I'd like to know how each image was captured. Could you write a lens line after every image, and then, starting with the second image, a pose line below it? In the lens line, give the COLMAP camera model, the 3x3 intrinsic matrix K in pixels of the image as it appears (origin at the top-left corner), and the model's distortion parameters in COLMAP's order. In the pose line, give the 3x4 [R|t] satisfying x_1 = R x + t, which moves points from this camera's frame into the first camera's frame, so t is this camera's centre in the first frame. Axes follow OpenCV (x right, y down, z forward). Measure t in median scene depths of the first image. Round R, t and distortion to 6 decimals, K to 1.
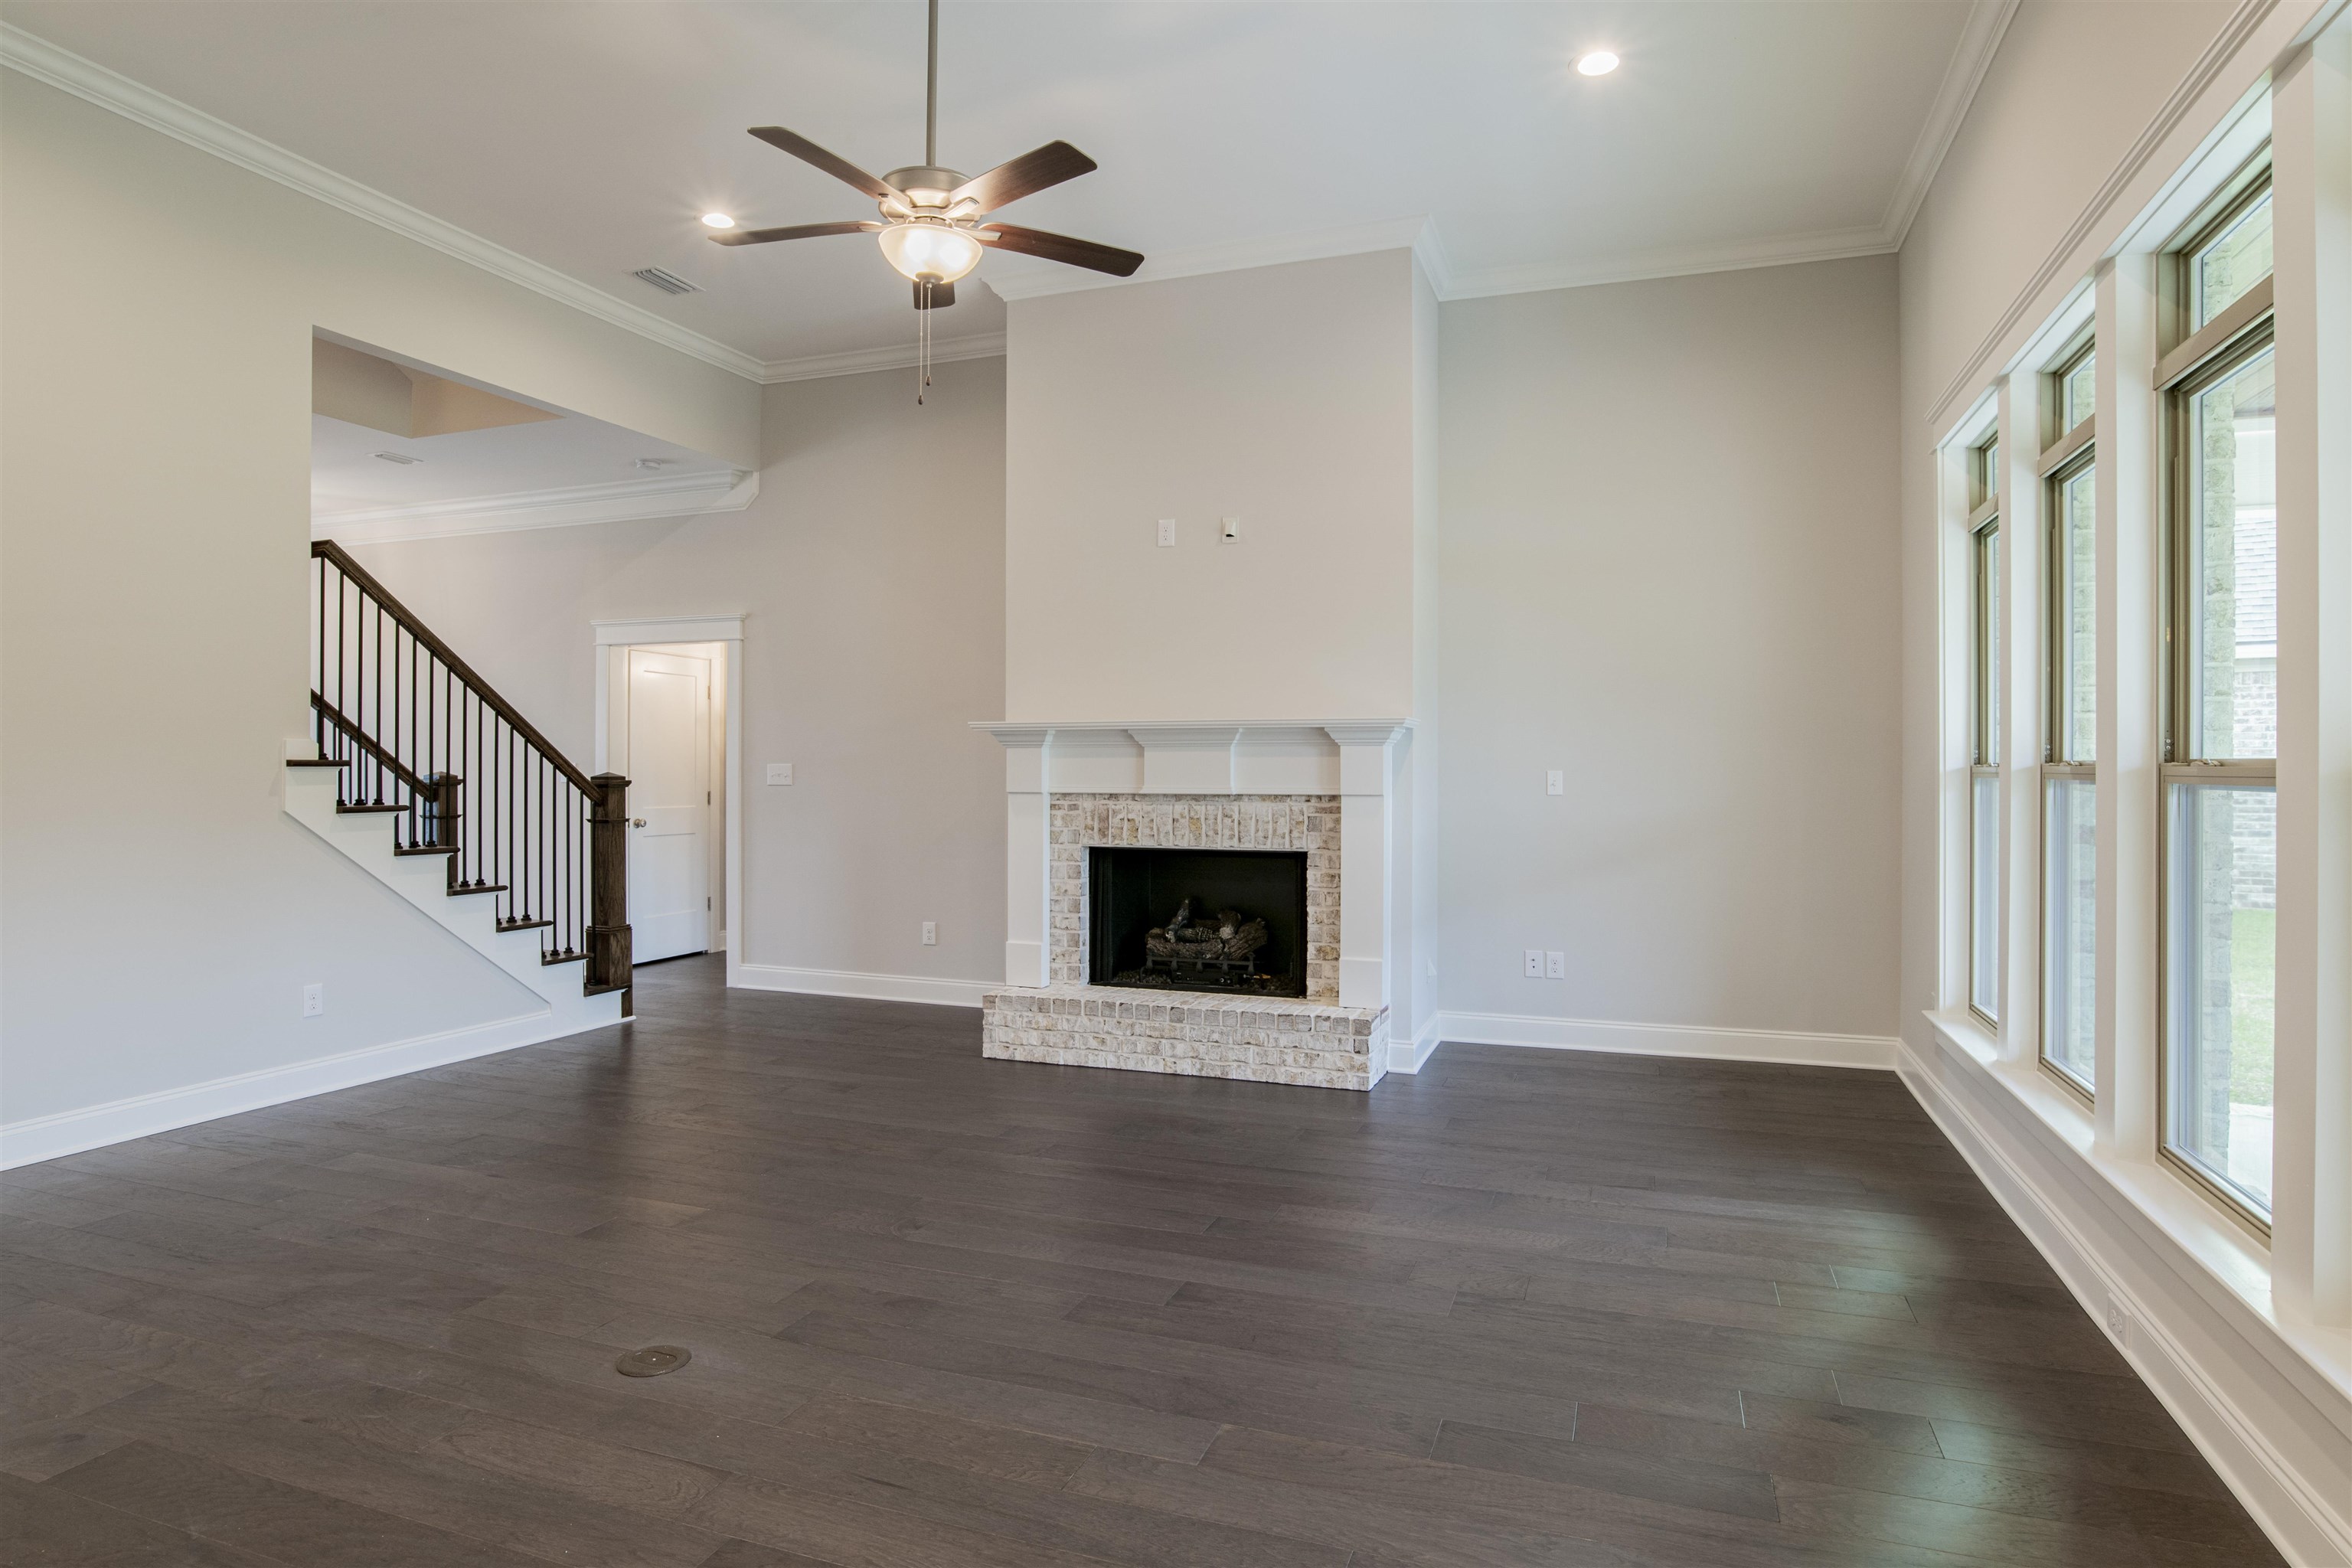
lens RADIAL K [[1289.2, 0, 1191.2], [0, 1289.2, 768.4], [0, 0, 1]] dist [-0.049699, 0.003413]
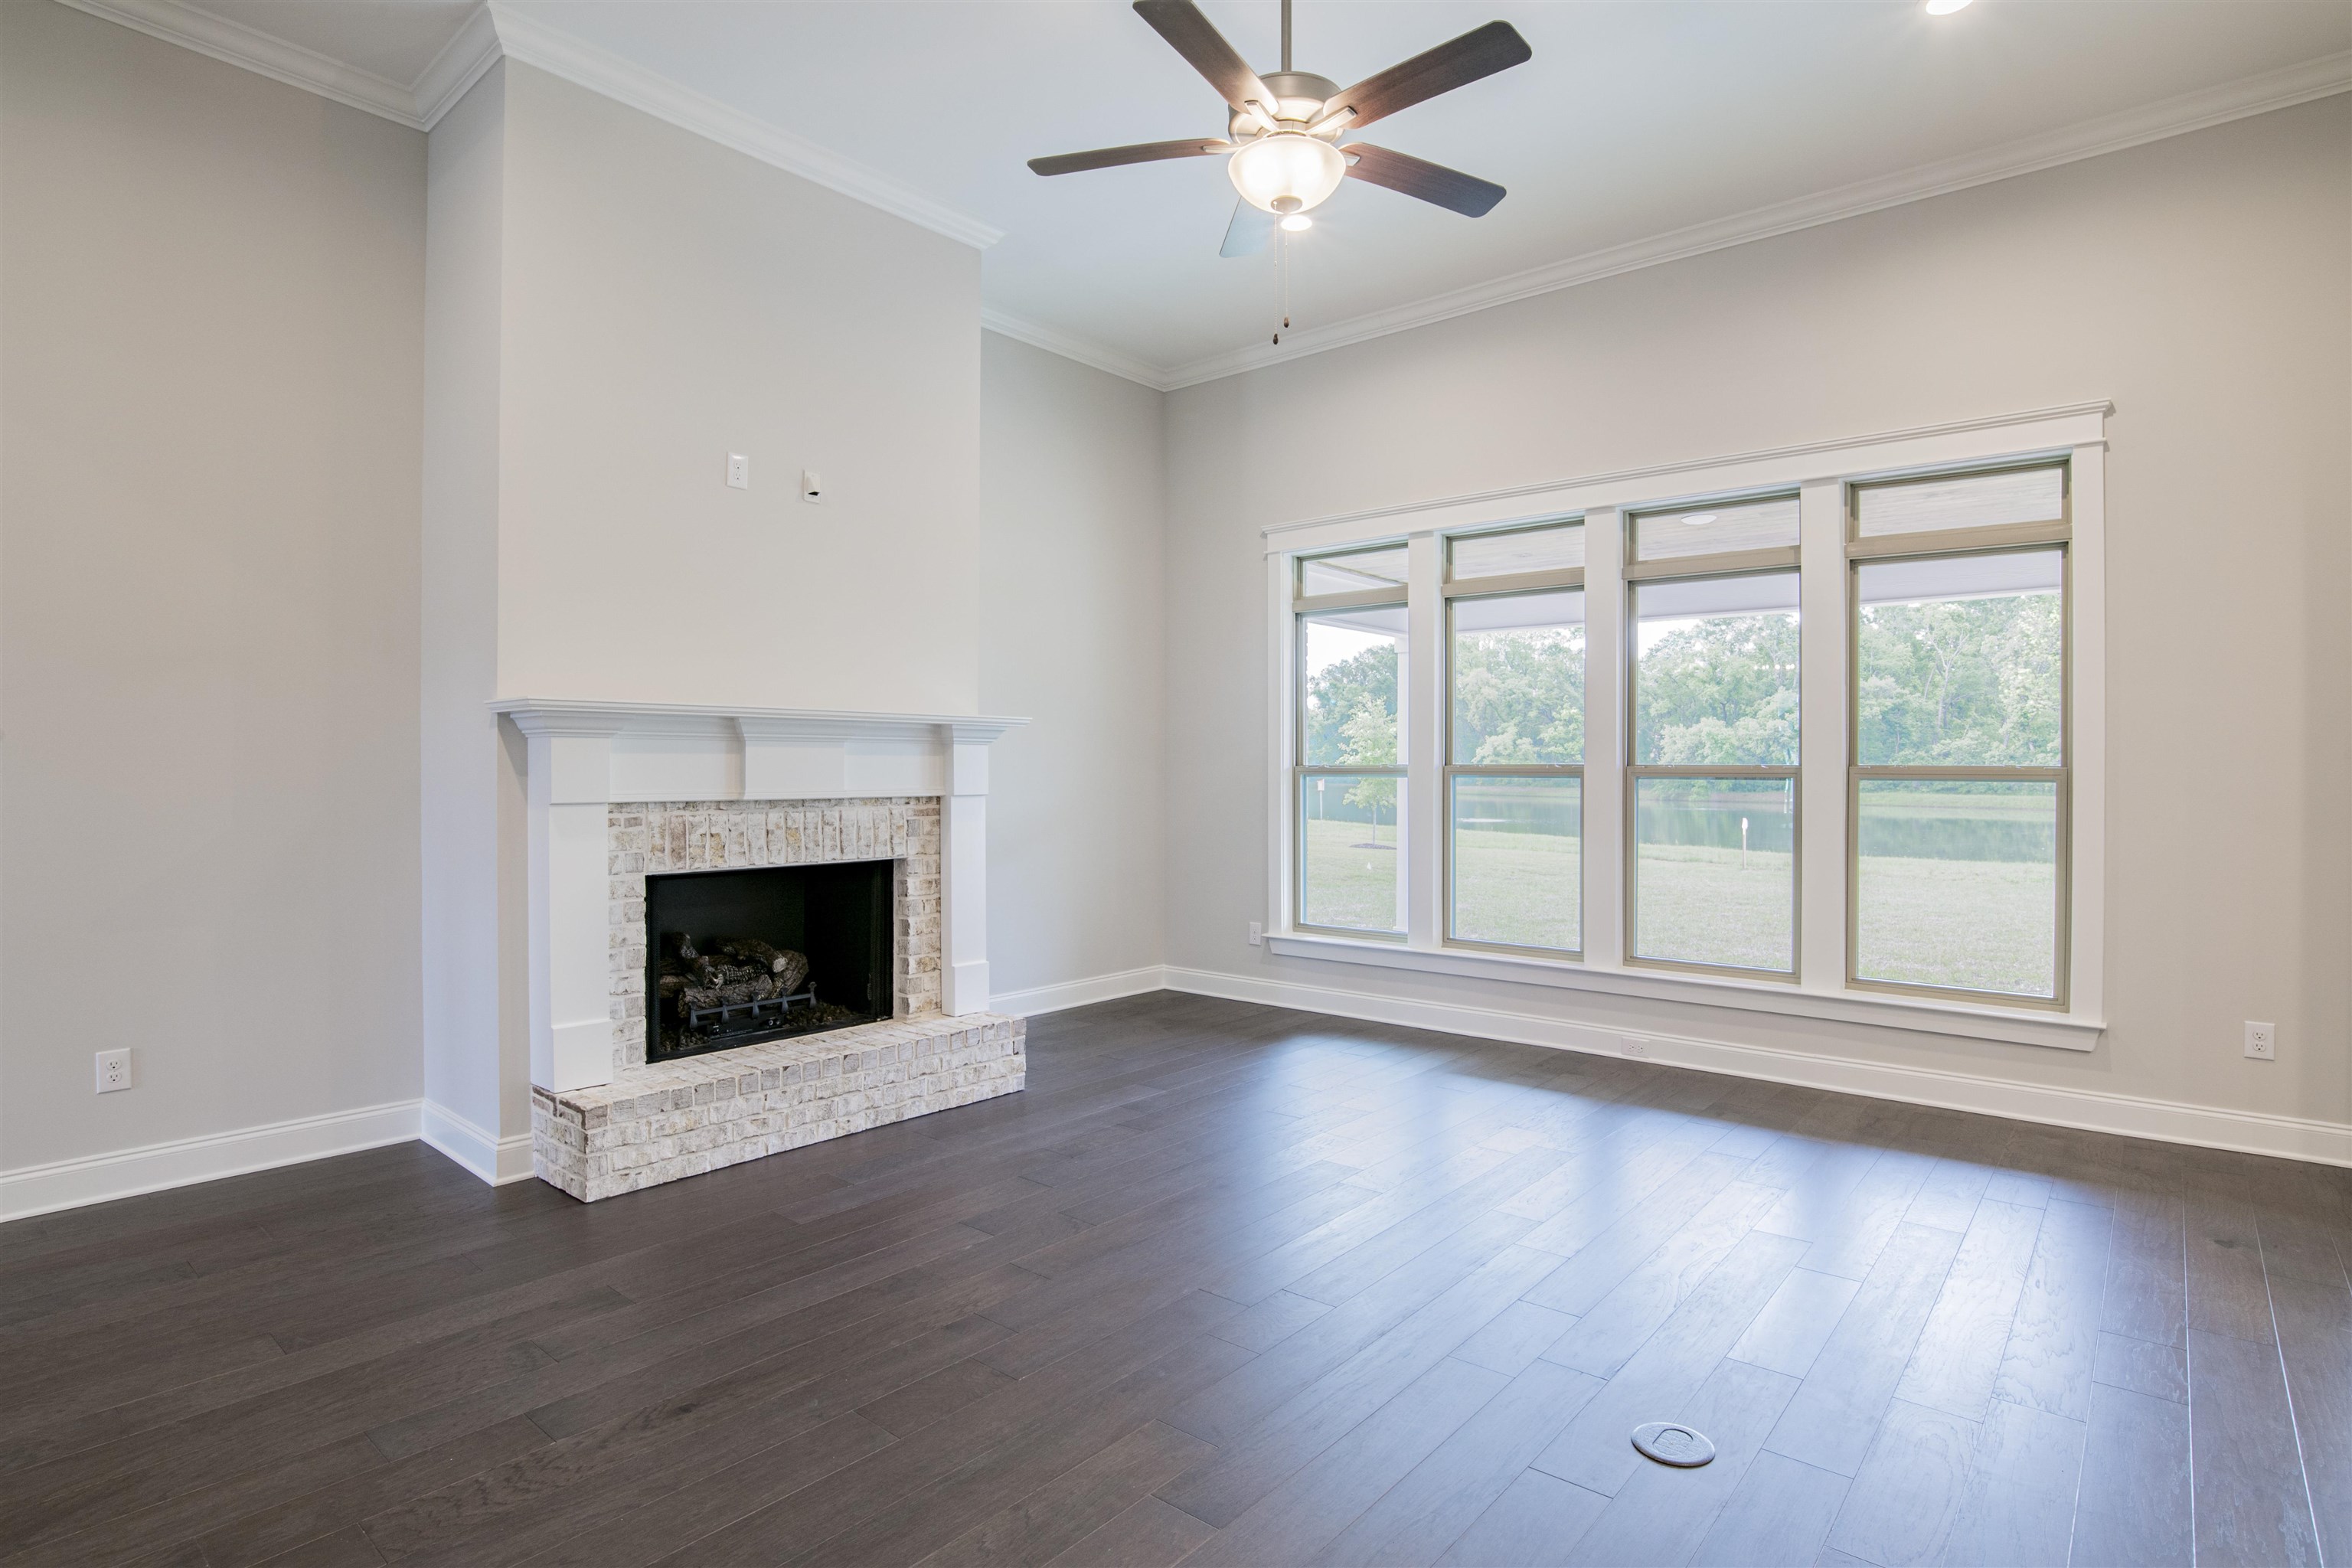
lens RADIAL K [[1205.1, 0, 1202.3], [0, 1205.1, 768.8], [0, 0, 1]] dist [-0.062320, 0.022706]
pose [[0.342360, -0.001608, 0.939567, -0.633111], [-0.001949, 0.999995, 0.002421, -0.001871], [-0.939567, -0.002660, 0.342355, 0.498921]]
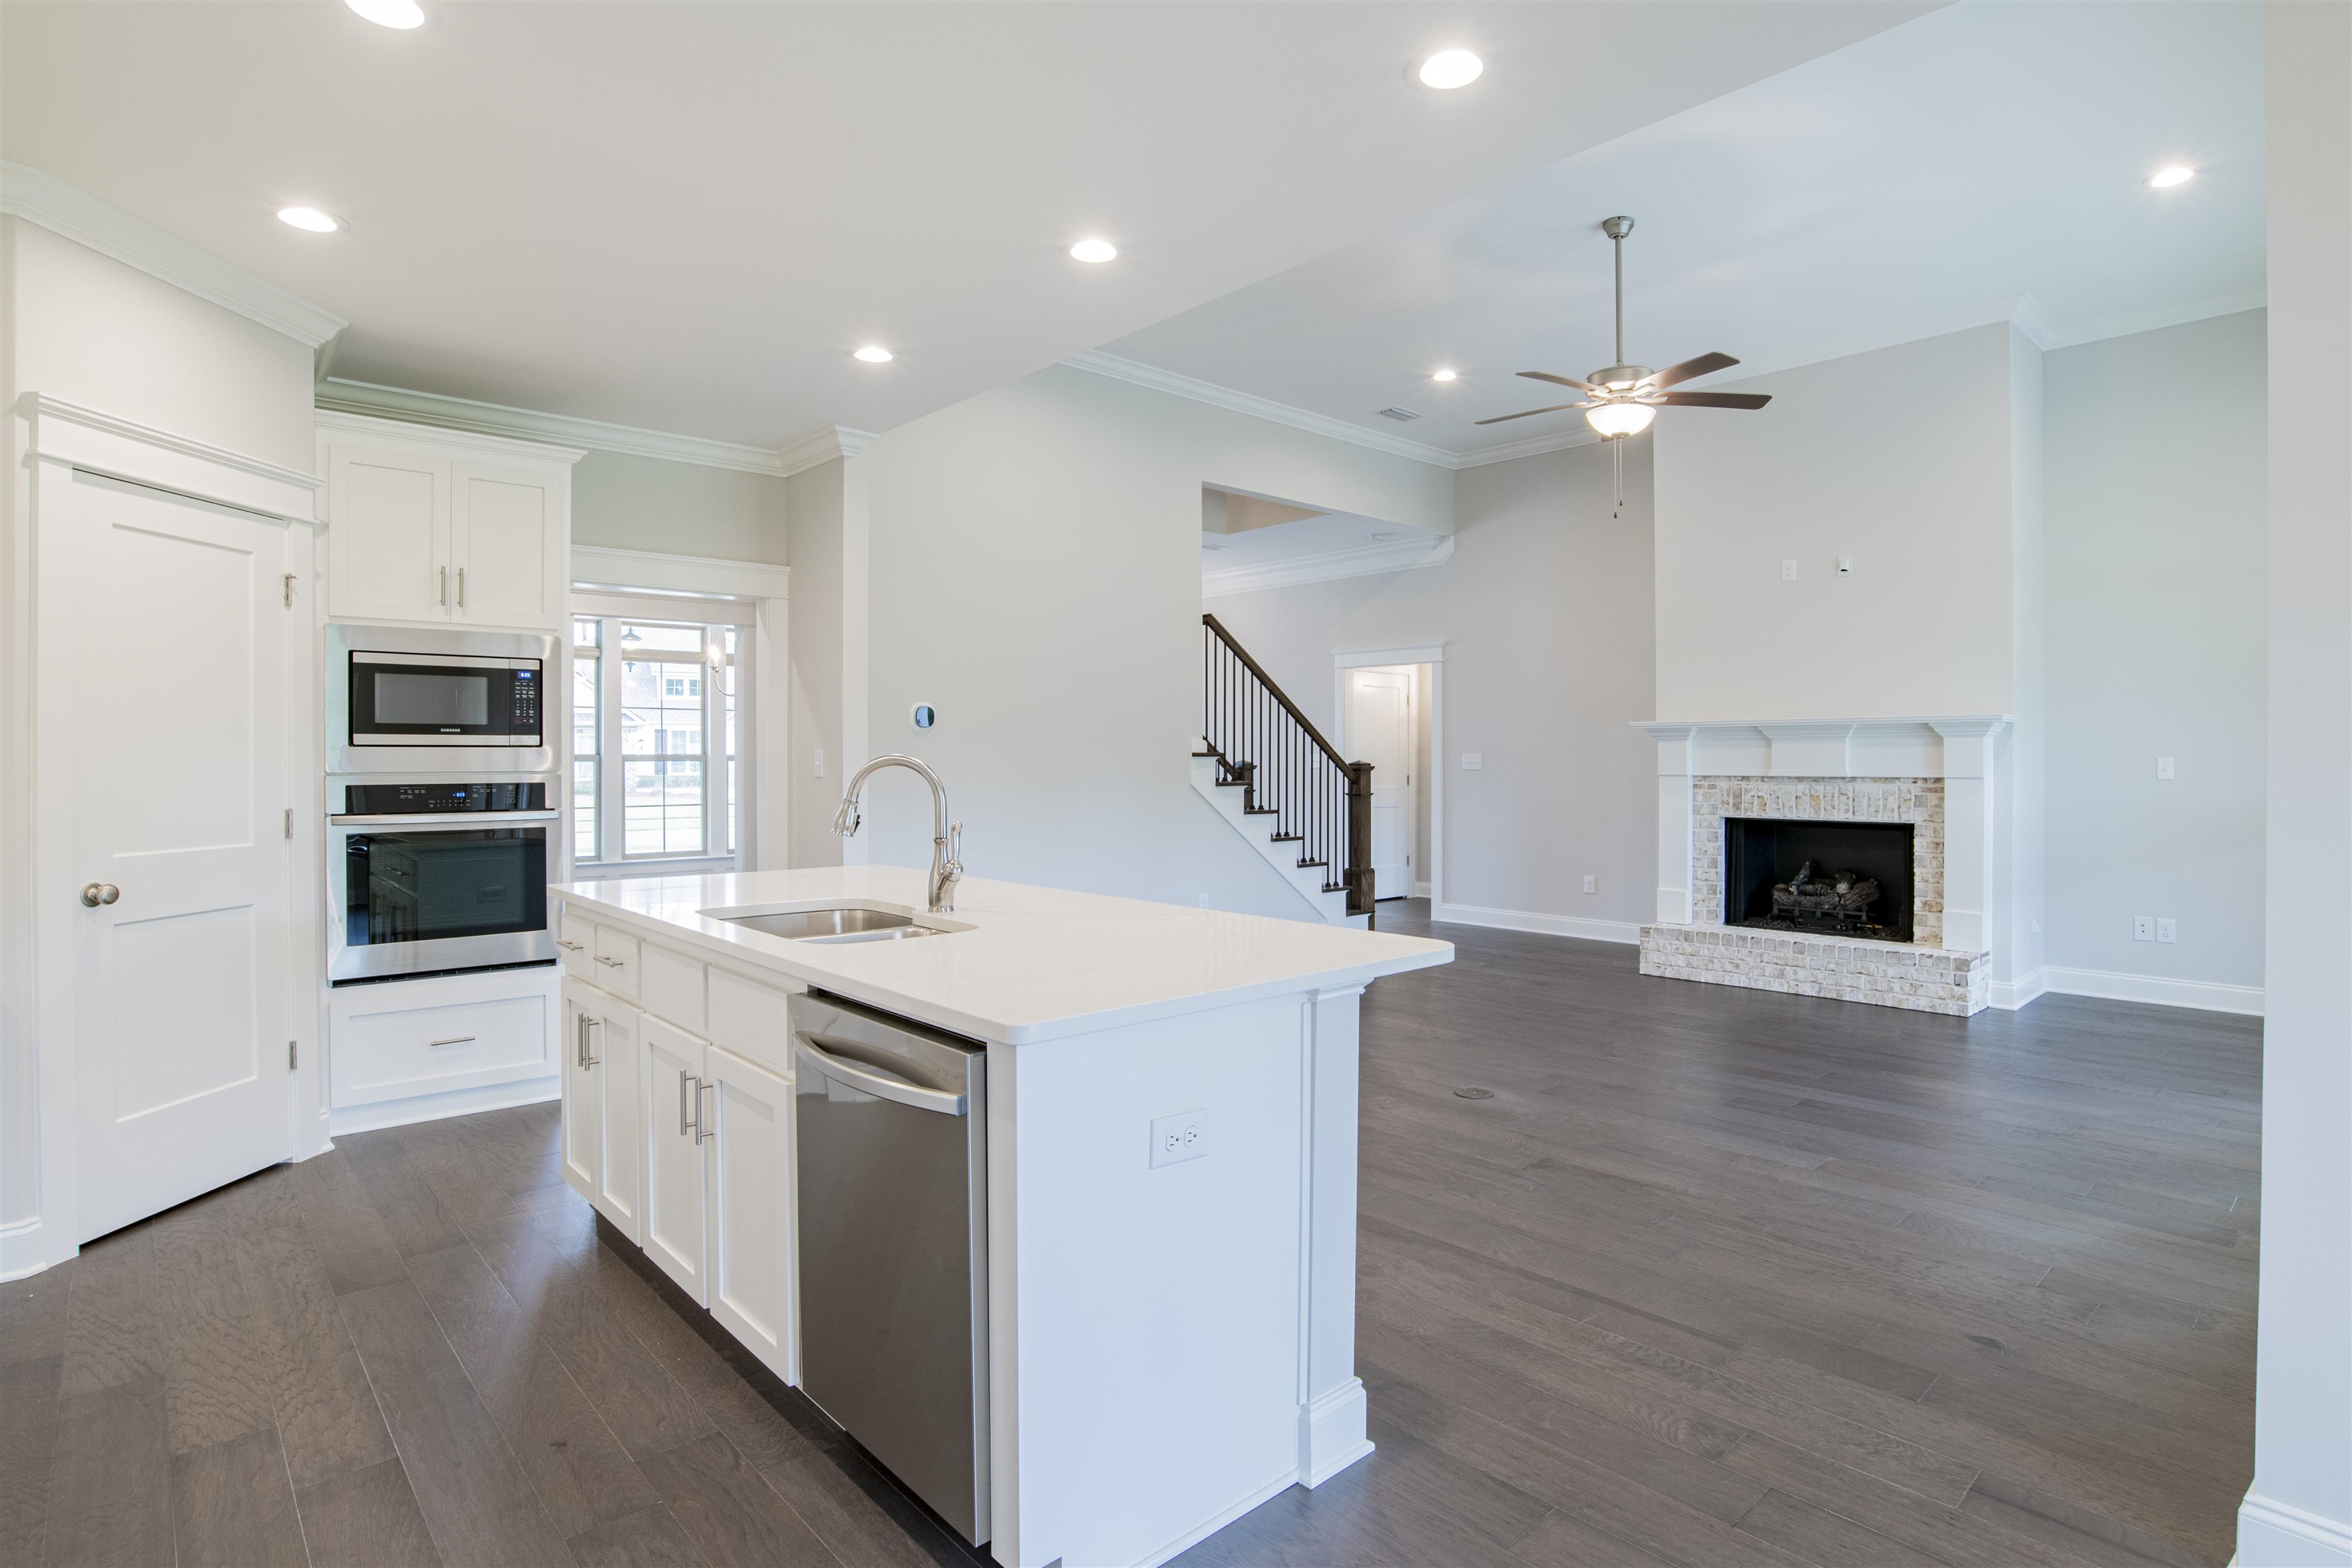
lens RADIAL K [[1205.1, 0, 1194.0], [0, 1205.1, 758.6], [0, 0, 1]] dist [-0.062320, 0.022706]
pose [[0.887157, -0.001638, -0.461464, -0.000311], [0.002134, 0.999998, 0.000552, 0.000097], [0.461462, -0.001475, 0.887159, -0.318234]]
